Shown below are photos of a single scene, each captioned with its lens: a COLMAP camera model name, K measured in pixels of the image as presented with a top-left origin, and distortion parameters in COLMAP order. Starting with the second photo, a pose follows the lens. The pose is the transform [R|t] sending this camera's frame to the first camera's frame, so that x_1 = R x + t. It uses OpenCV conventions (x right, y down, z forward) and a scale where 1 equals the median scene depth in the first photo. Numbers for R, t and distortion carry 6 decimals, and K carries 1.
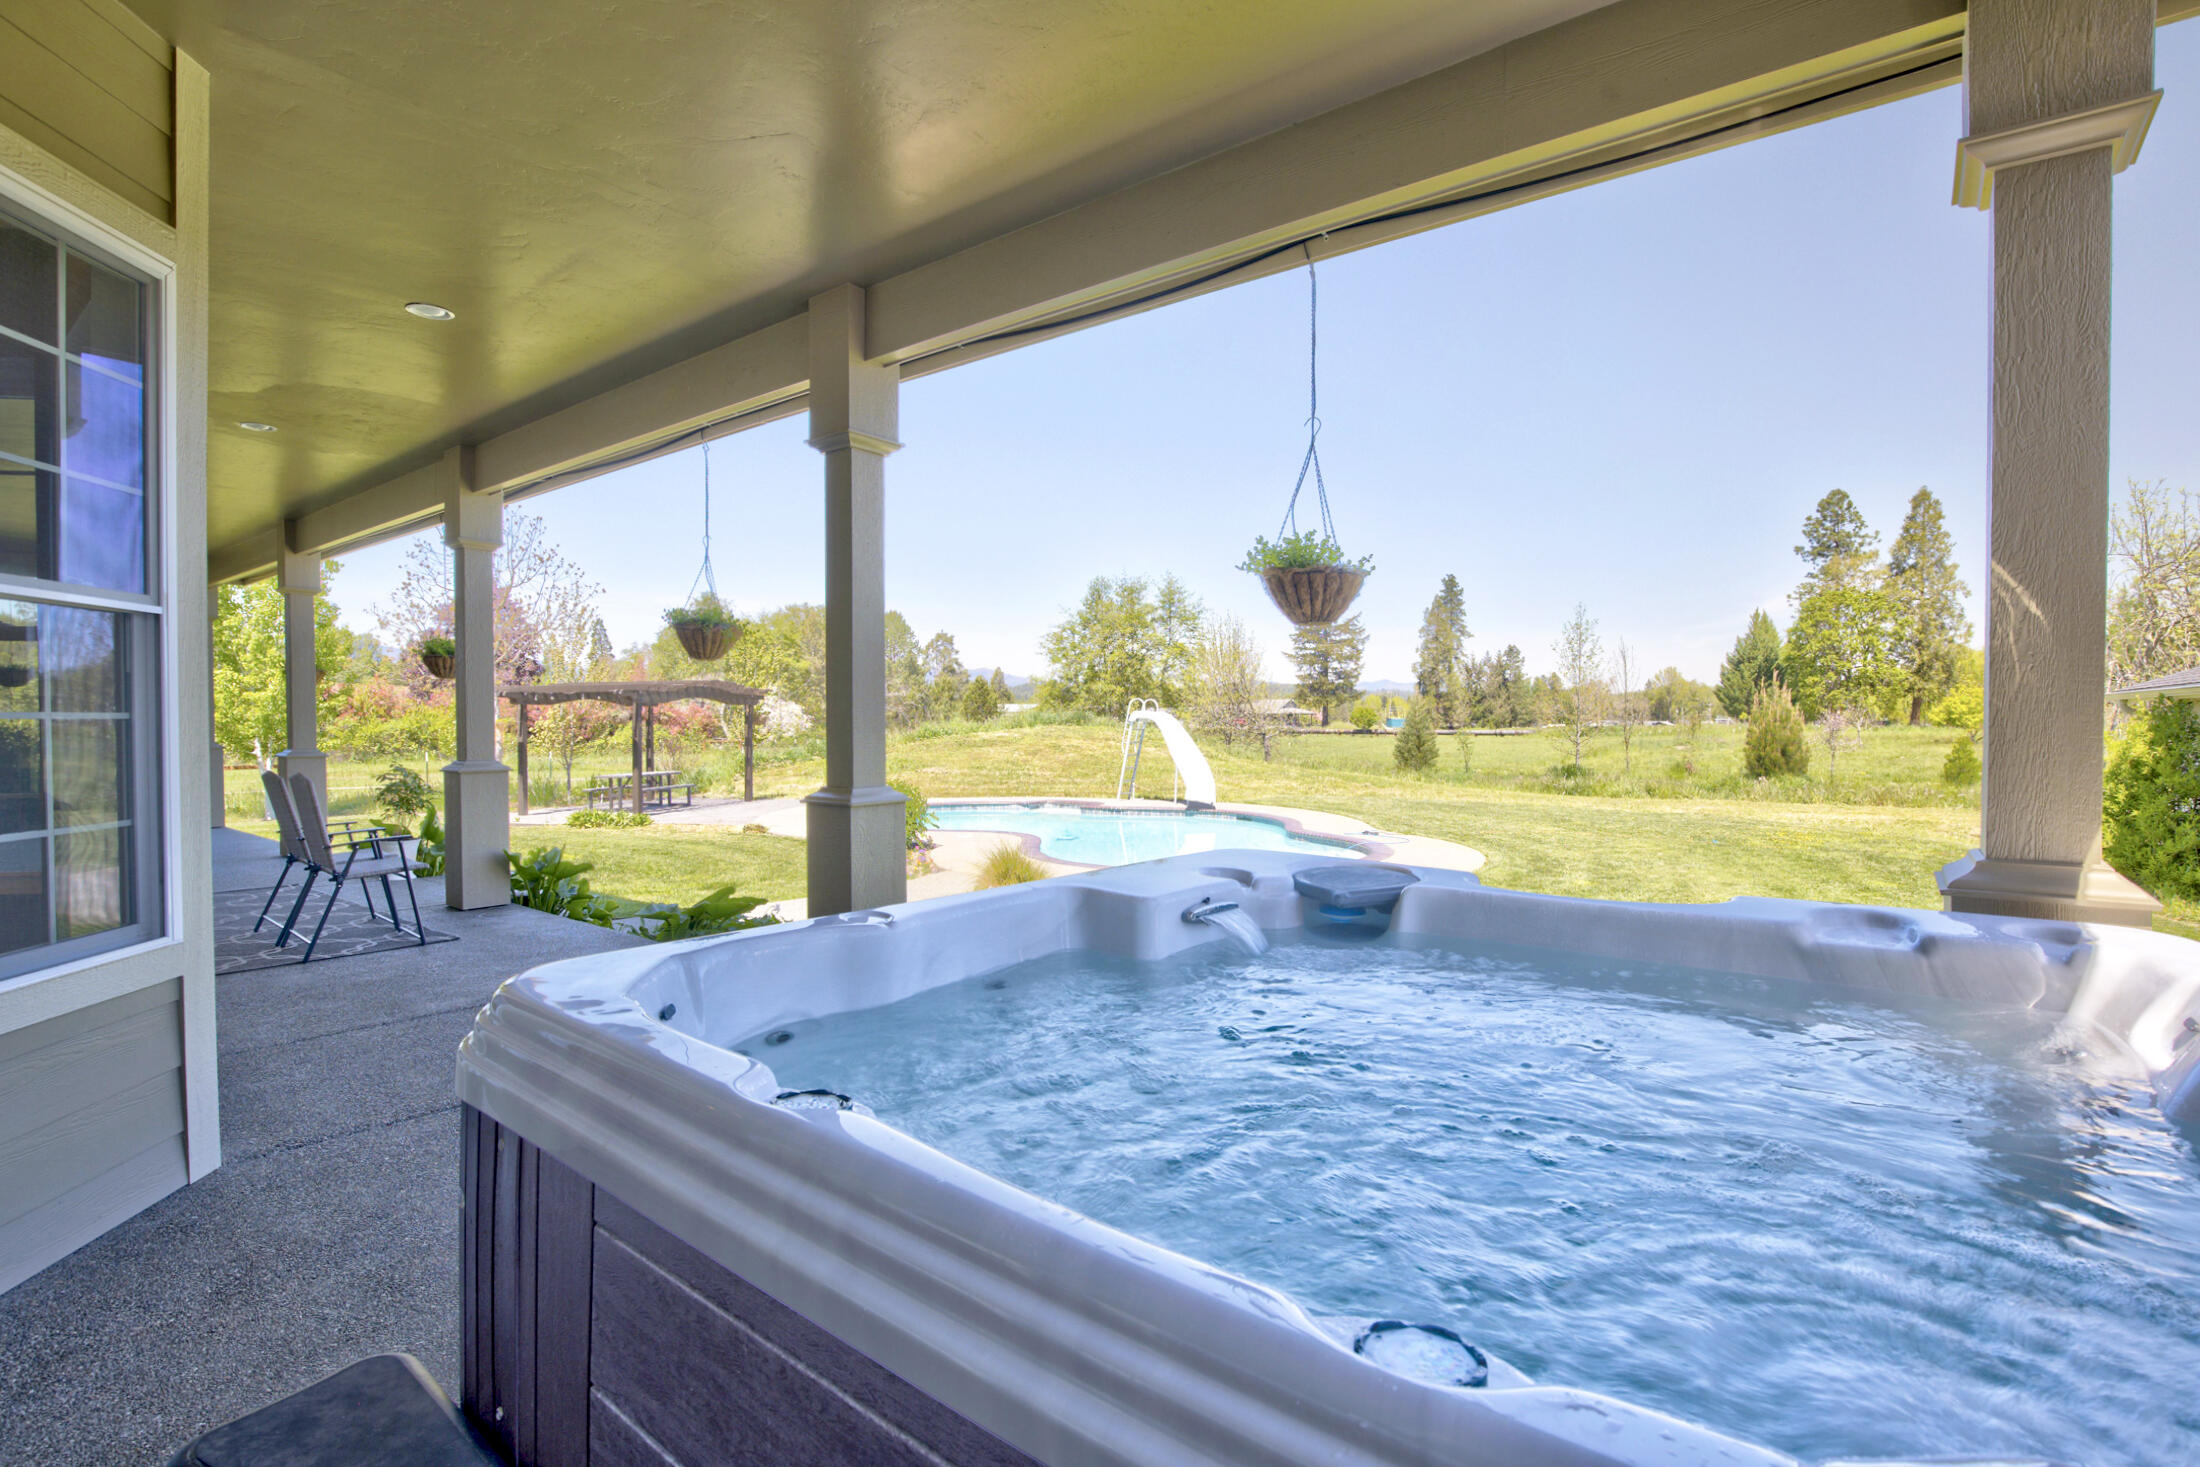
lens RADIAL K [[1039.8, 0, 1122.0], [0, 1039.8, 727.3], [0, 0, 1]] dist [-0.001972, -0.000244]
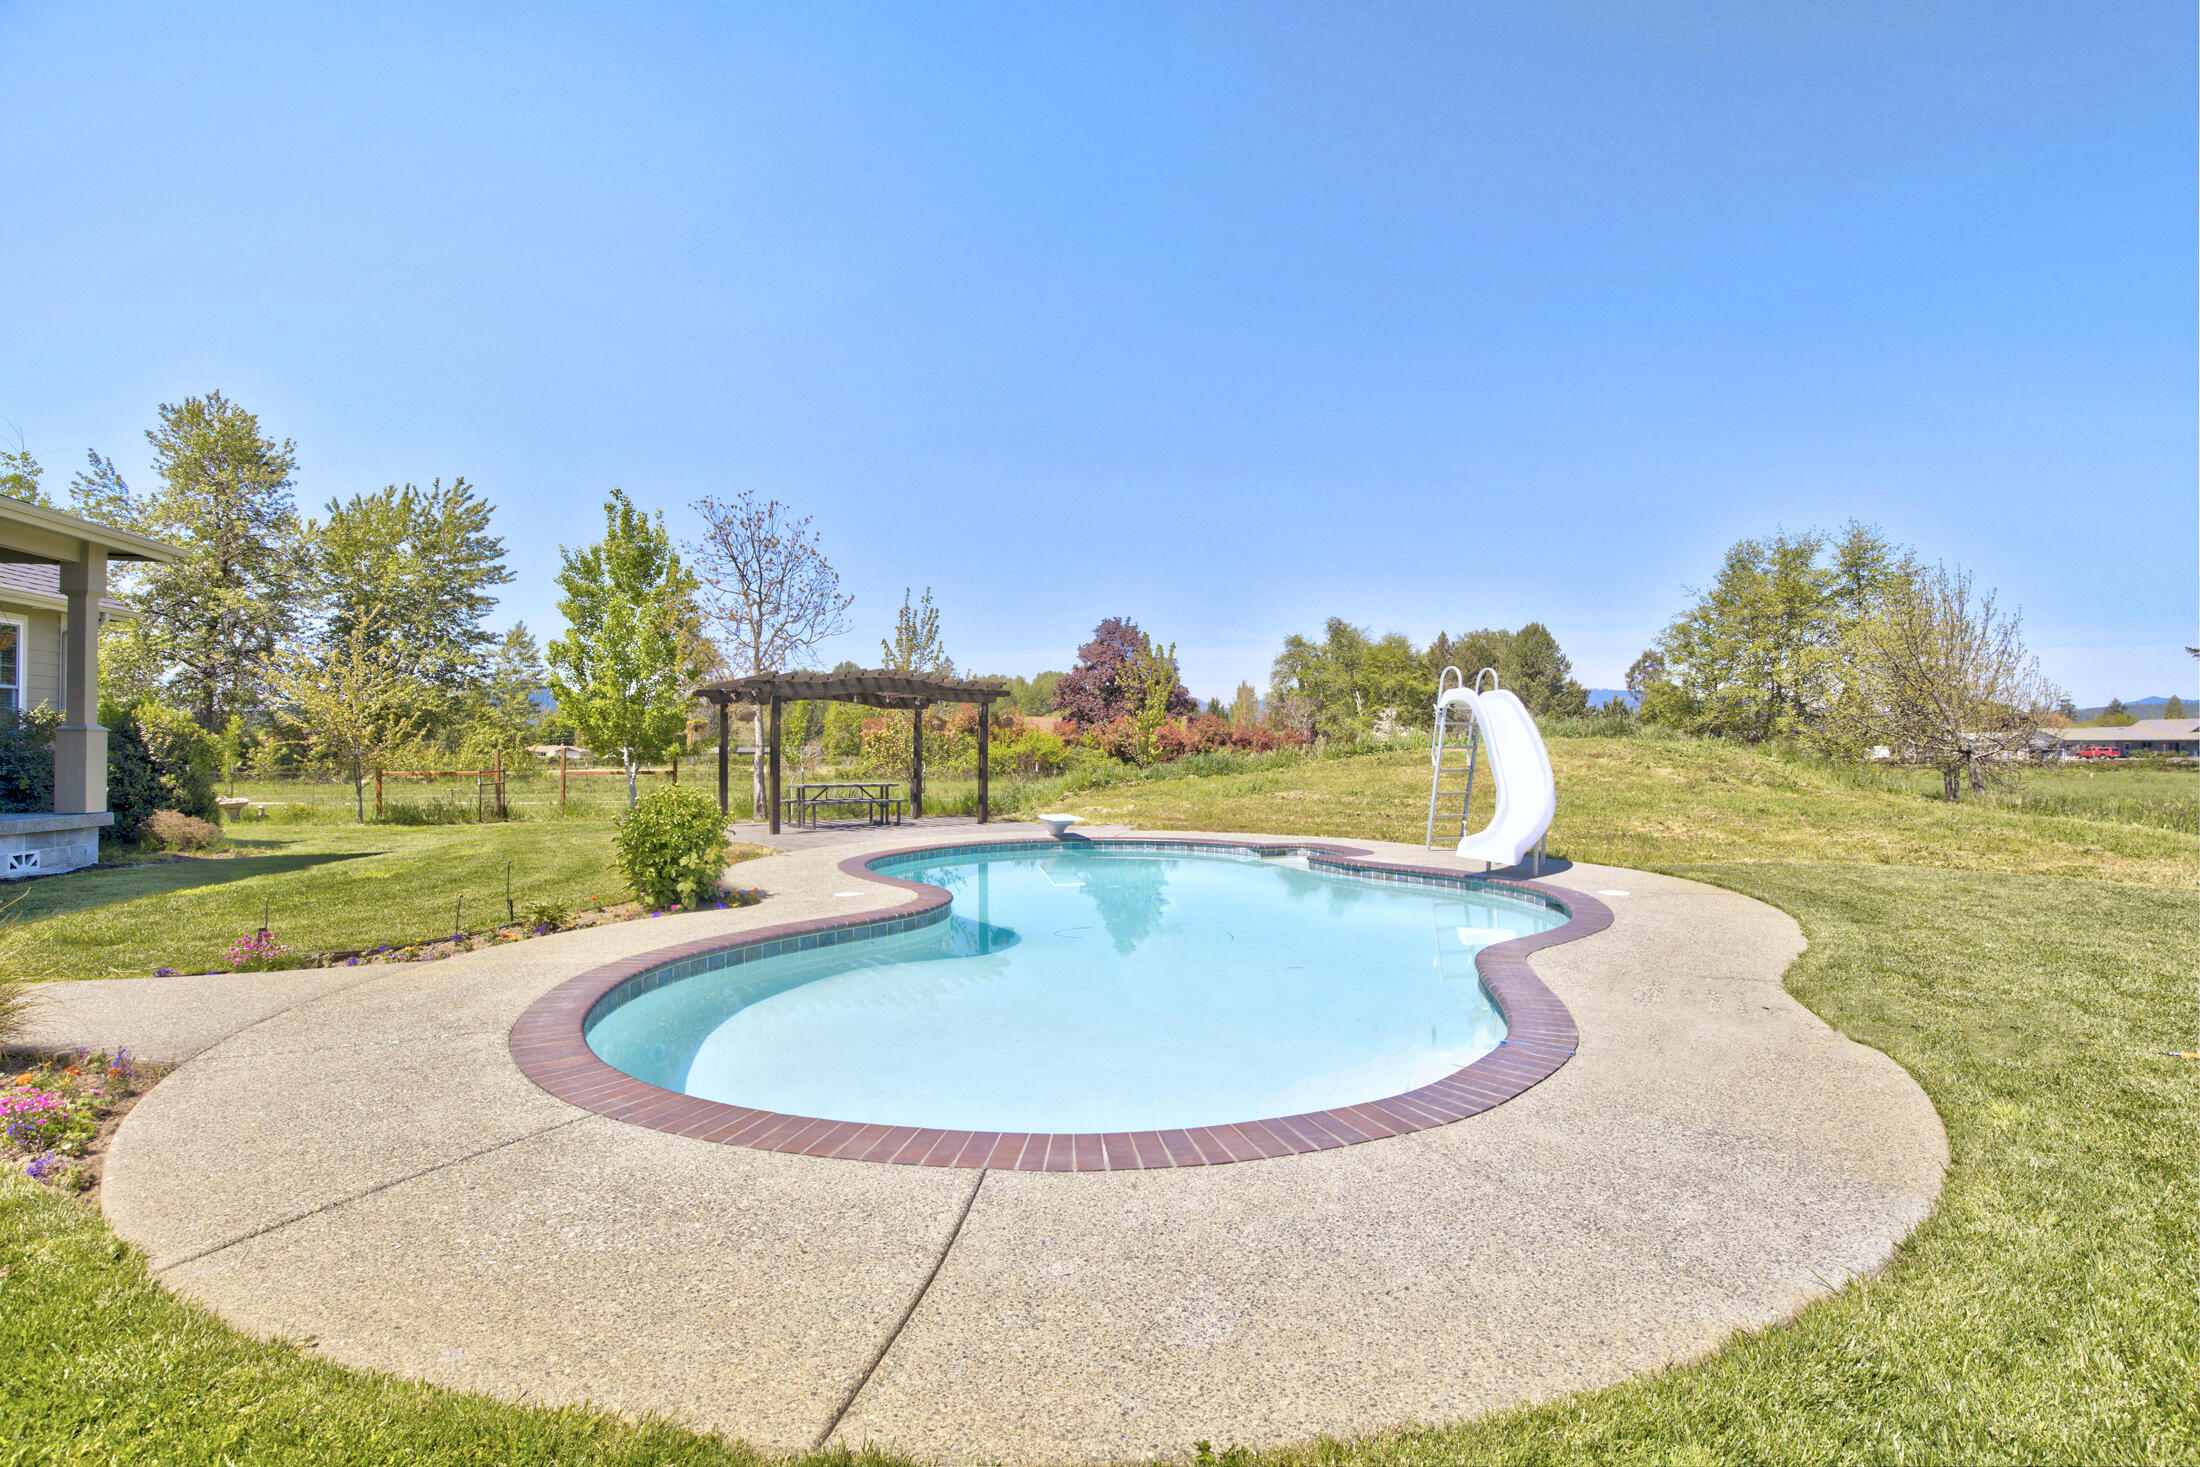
lens RADIAL K [[1028.2, 0, 1121.2], [0, 1028.2, 724.8], [0, 0, 1]] dist [-0.039918, 0.011199]
pose [[0.779676, -0.016923, -0.625954, 0.049040], [-0.006188, 0.999378, -0.034727, 0.005826], [0.626152, 0.030949, 0.779086, 0.115289]]
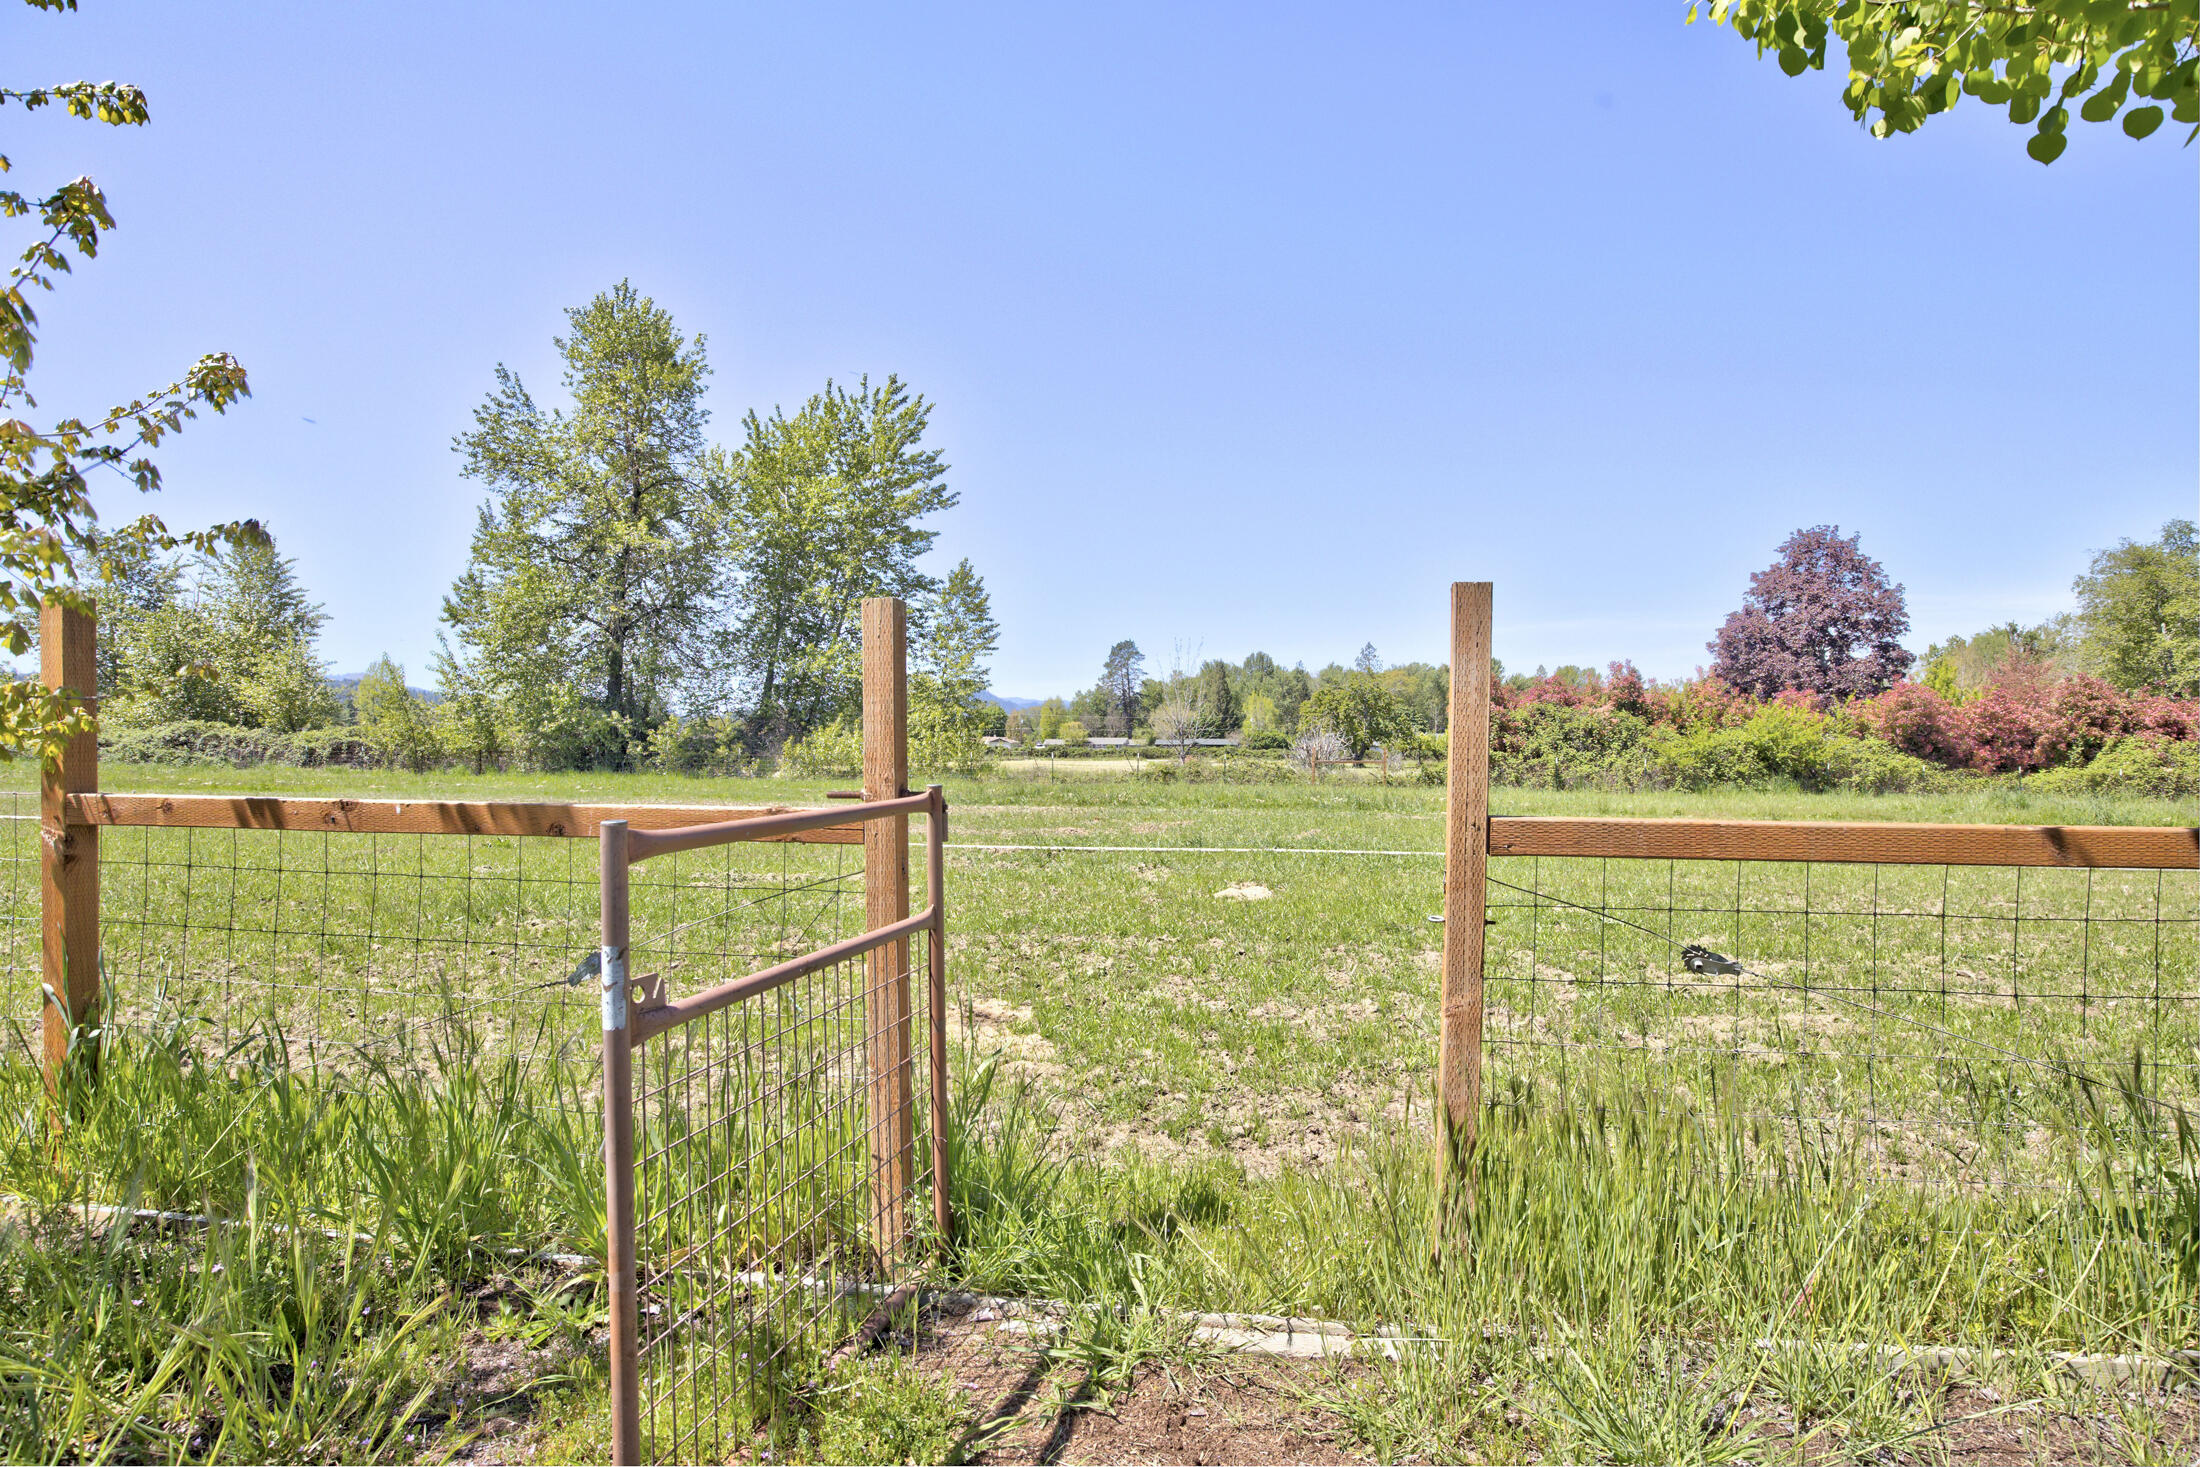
lens RADIAL K [[1028.2, 0, 1121.2], [0, 1028.2, 724.8], [0, 0, 1]] dist [-0.039918, 0.011199]
pose [[0.490895, -0.012056, -0.871135, -0.196379], [-0.018406, 0.999538, -0.024204, 0.007563], [0.871024, 0.027916, 0.490446, 0.206524]]
